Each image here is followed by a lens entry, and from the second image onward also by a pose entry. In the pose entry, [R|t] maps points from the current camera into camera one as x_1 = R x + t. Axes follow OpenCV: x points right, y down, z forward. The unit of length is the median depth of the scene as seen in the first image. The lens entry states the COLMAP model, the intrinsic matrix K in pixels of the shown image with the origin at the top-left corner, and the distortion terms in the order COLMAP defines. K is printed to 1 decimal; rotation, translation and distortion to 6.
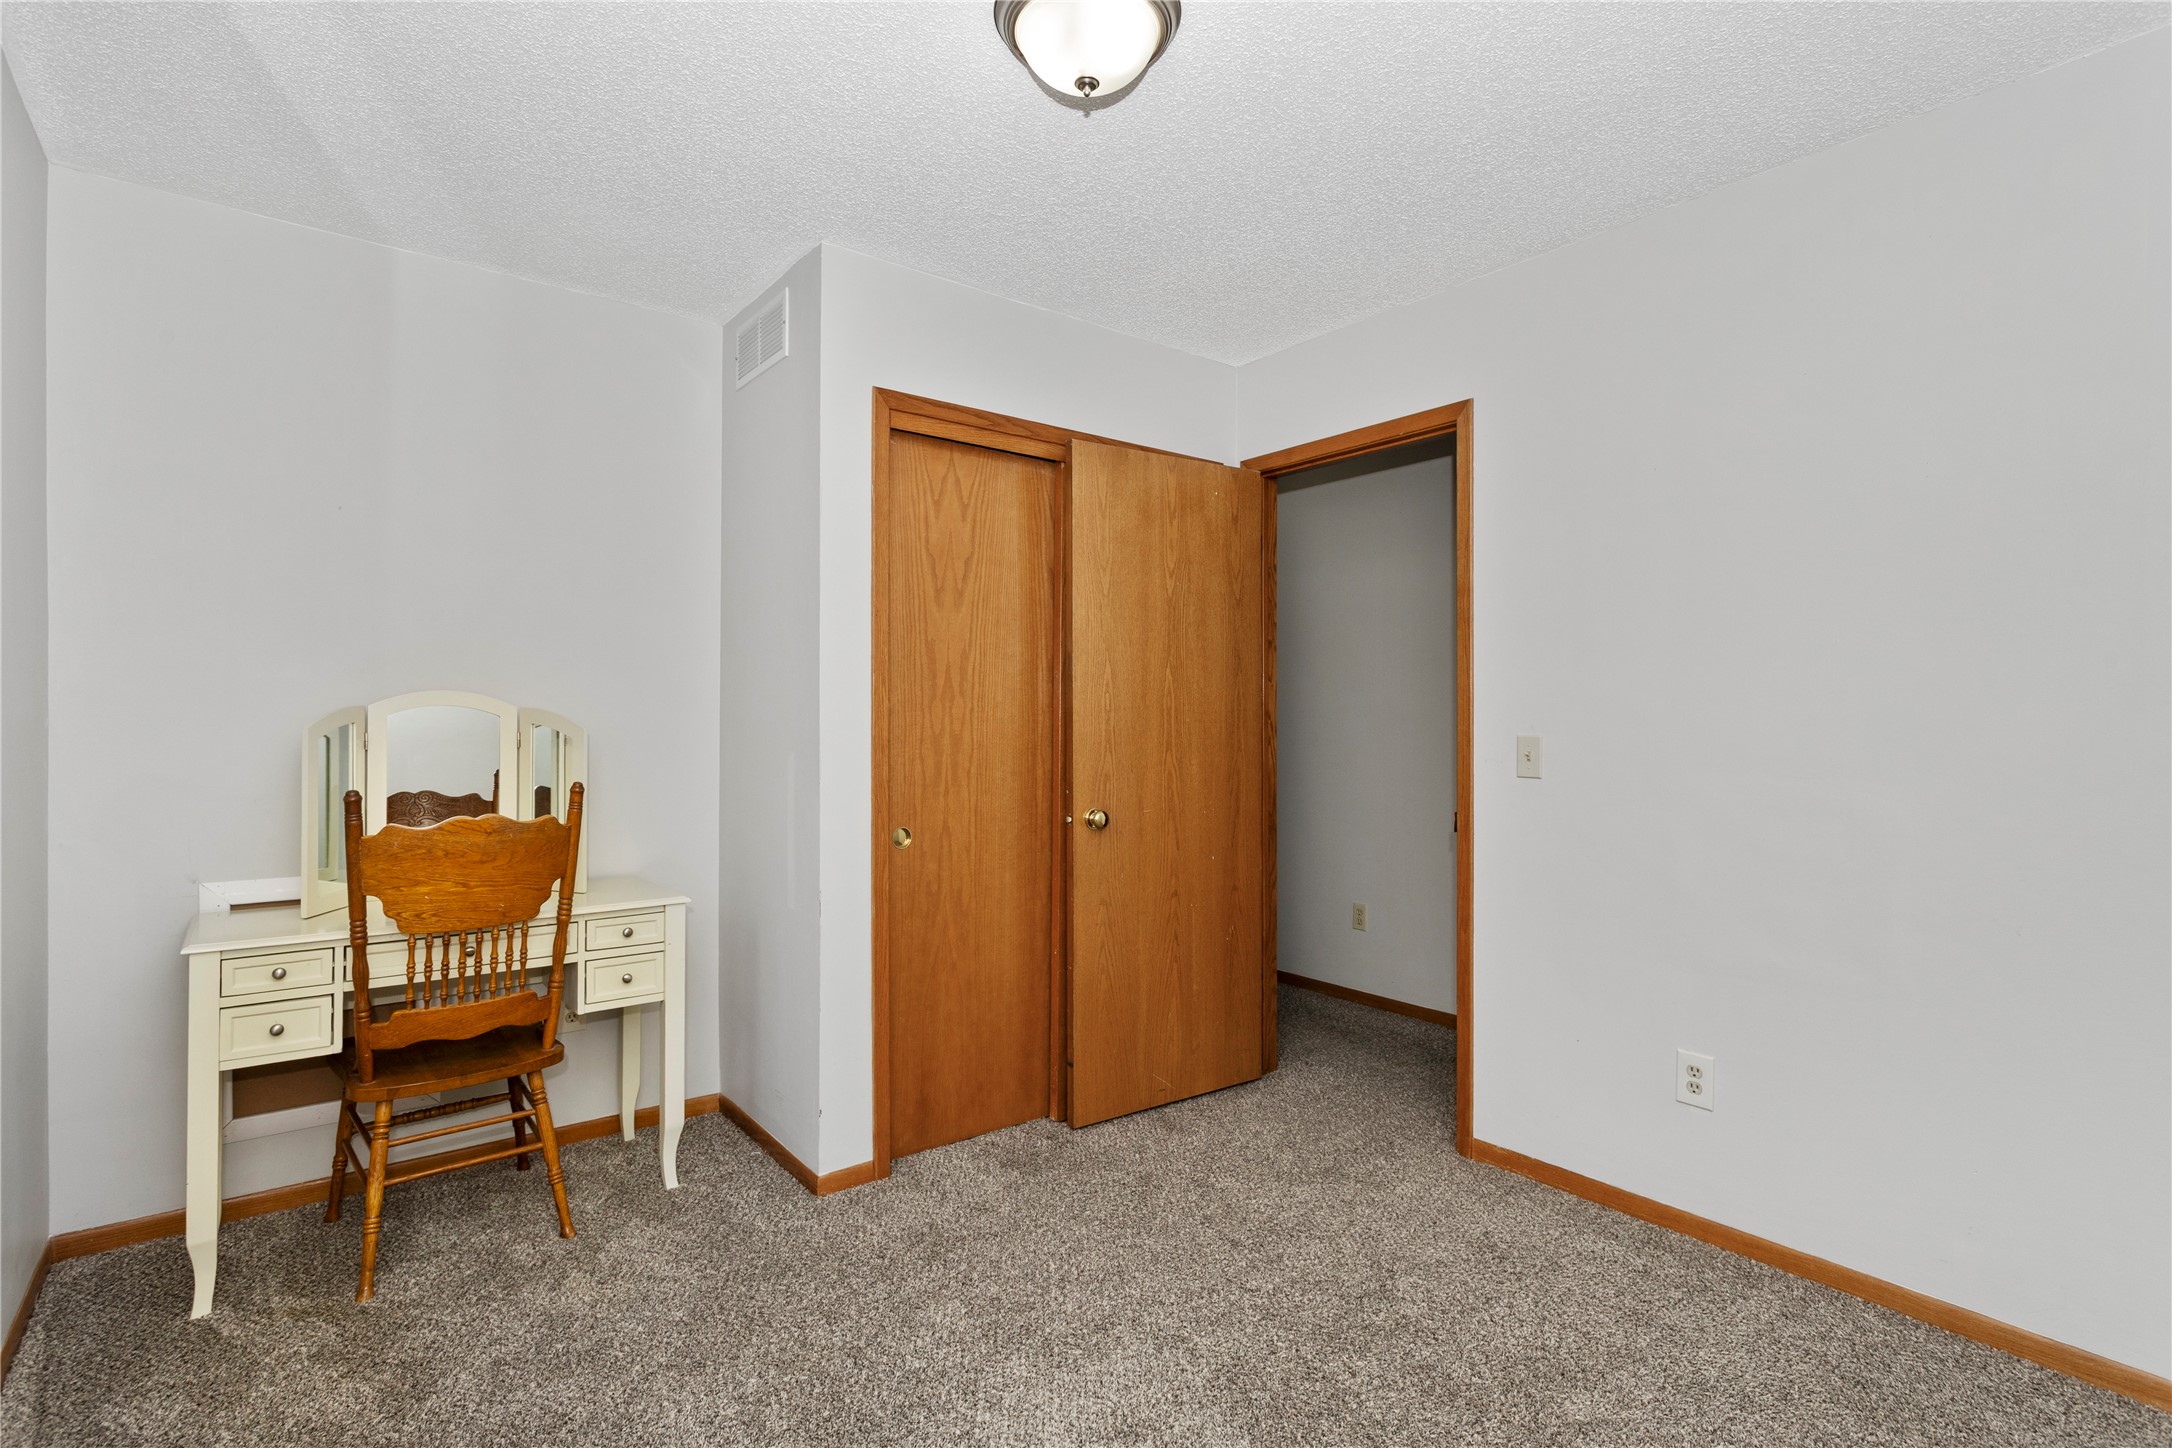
lens RADIAL K [[1047.7, 0, 1090.3], [0, 1047.7, 713.3], [0, 0, 1]] dist [0.010968, -0.000577]
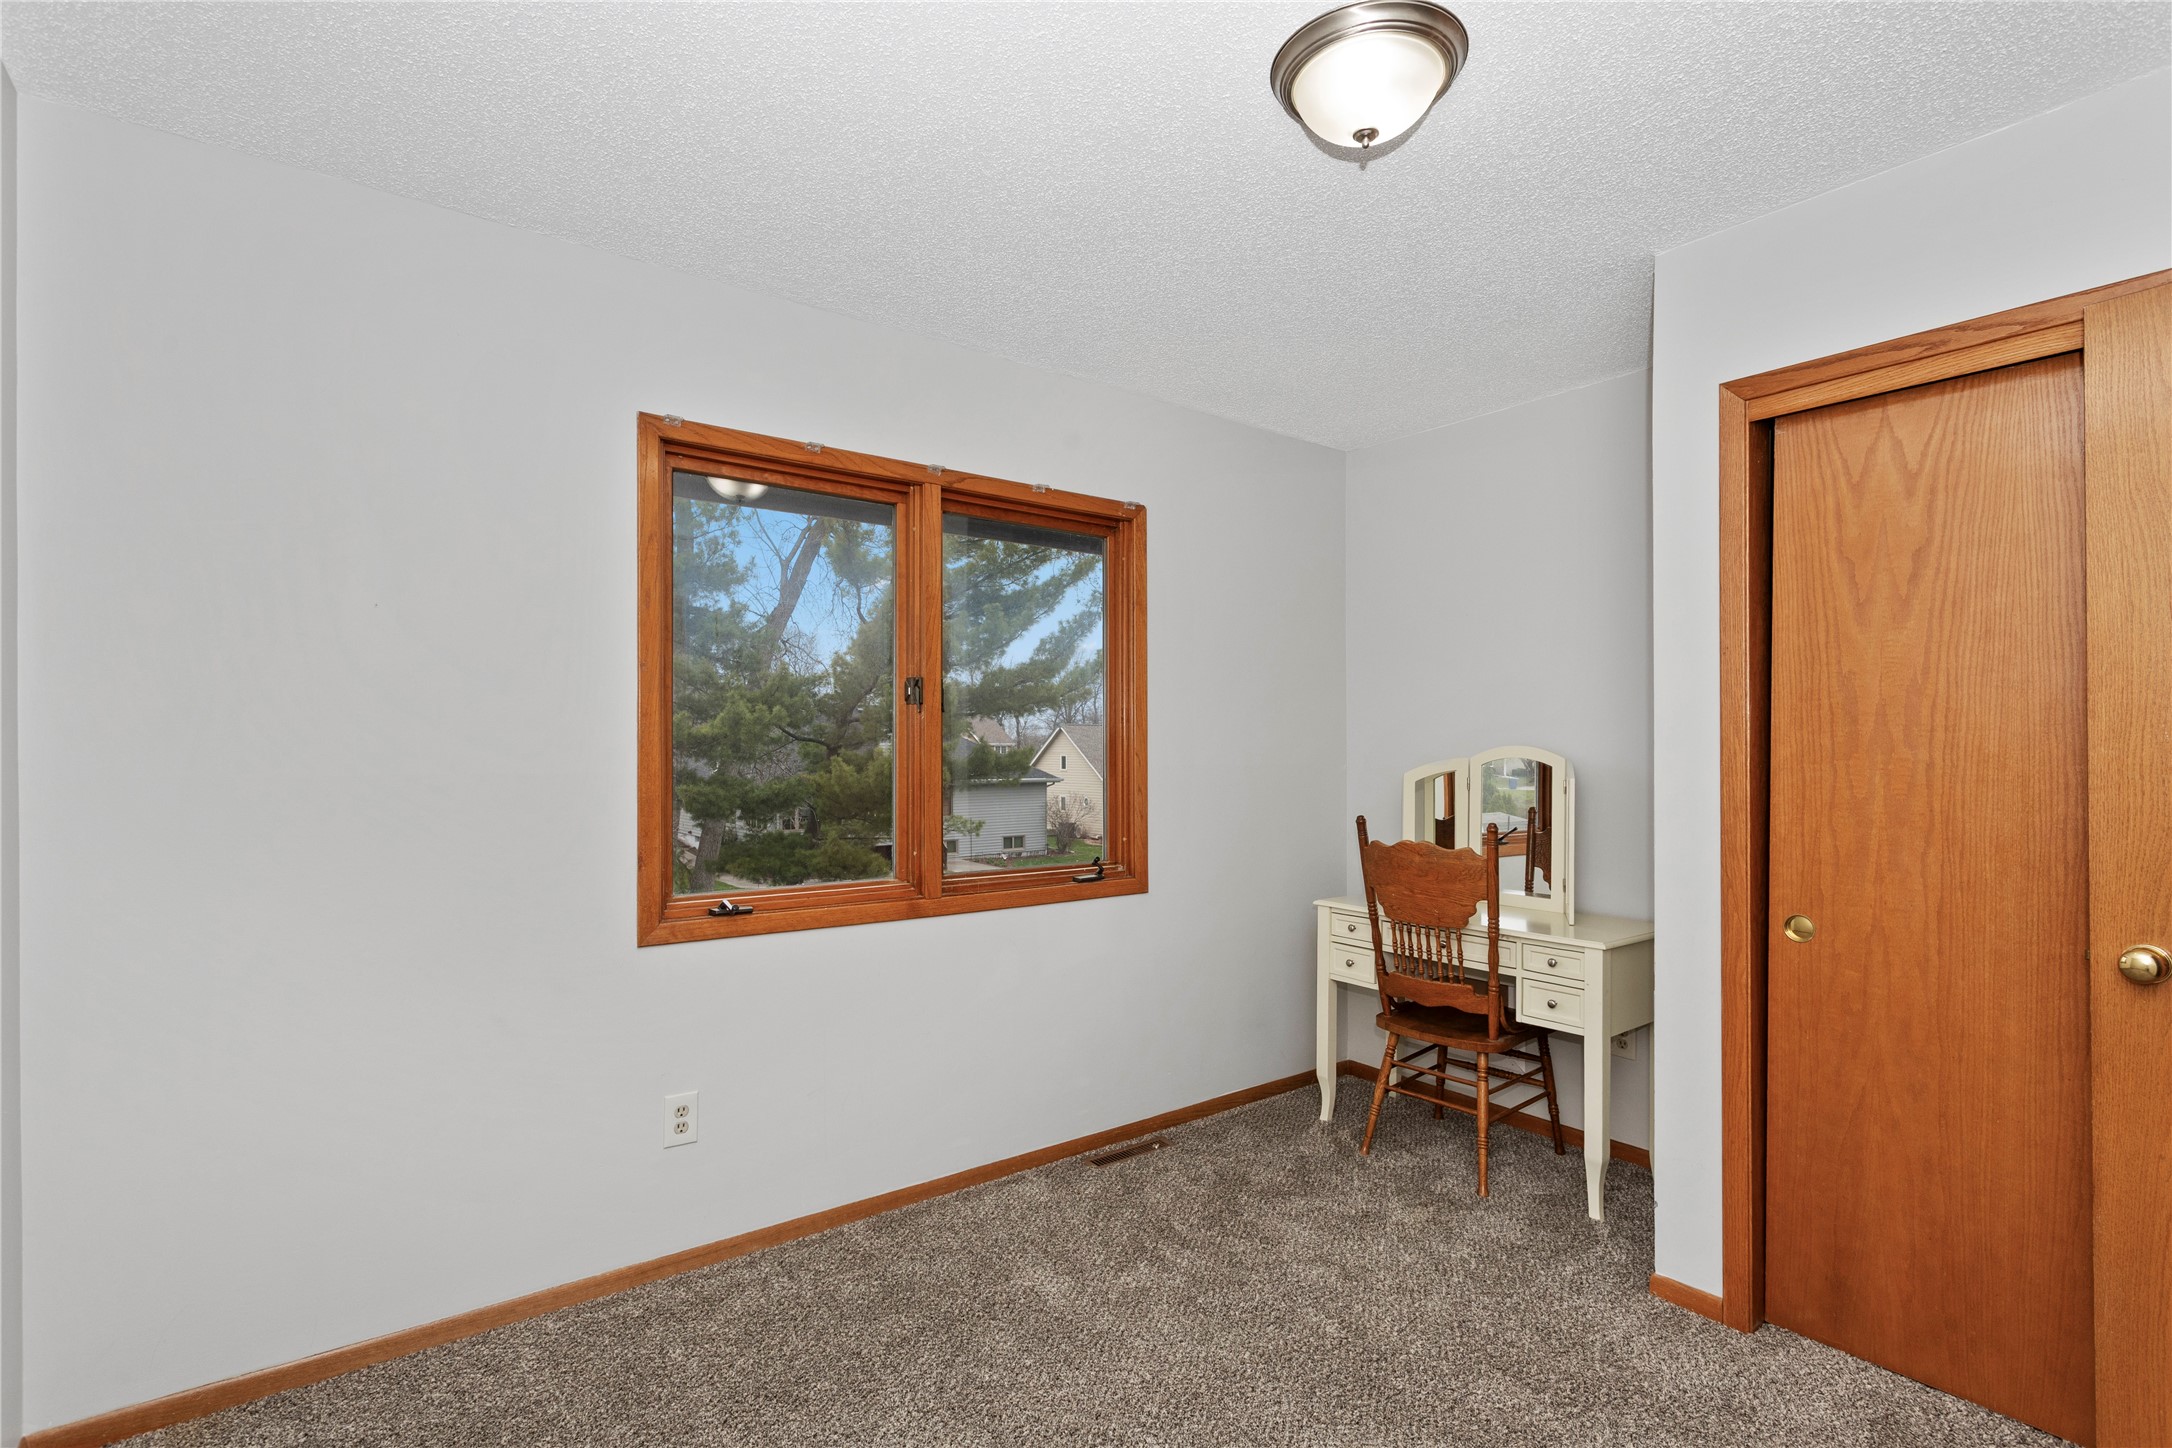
lens RADIAL K [[1047.7, 0, 1090.4], [0, 1047.7, 739.8], [0, 0, 1]] dist [0.010968, -0.000577]
pose [[-0.012508, -0.010074, -0.999871, 0.604592], [0.003730, 0.999942, -0.010122, -0.016018], [0.999915, -0.003856, -0.012470, 0.466768]]
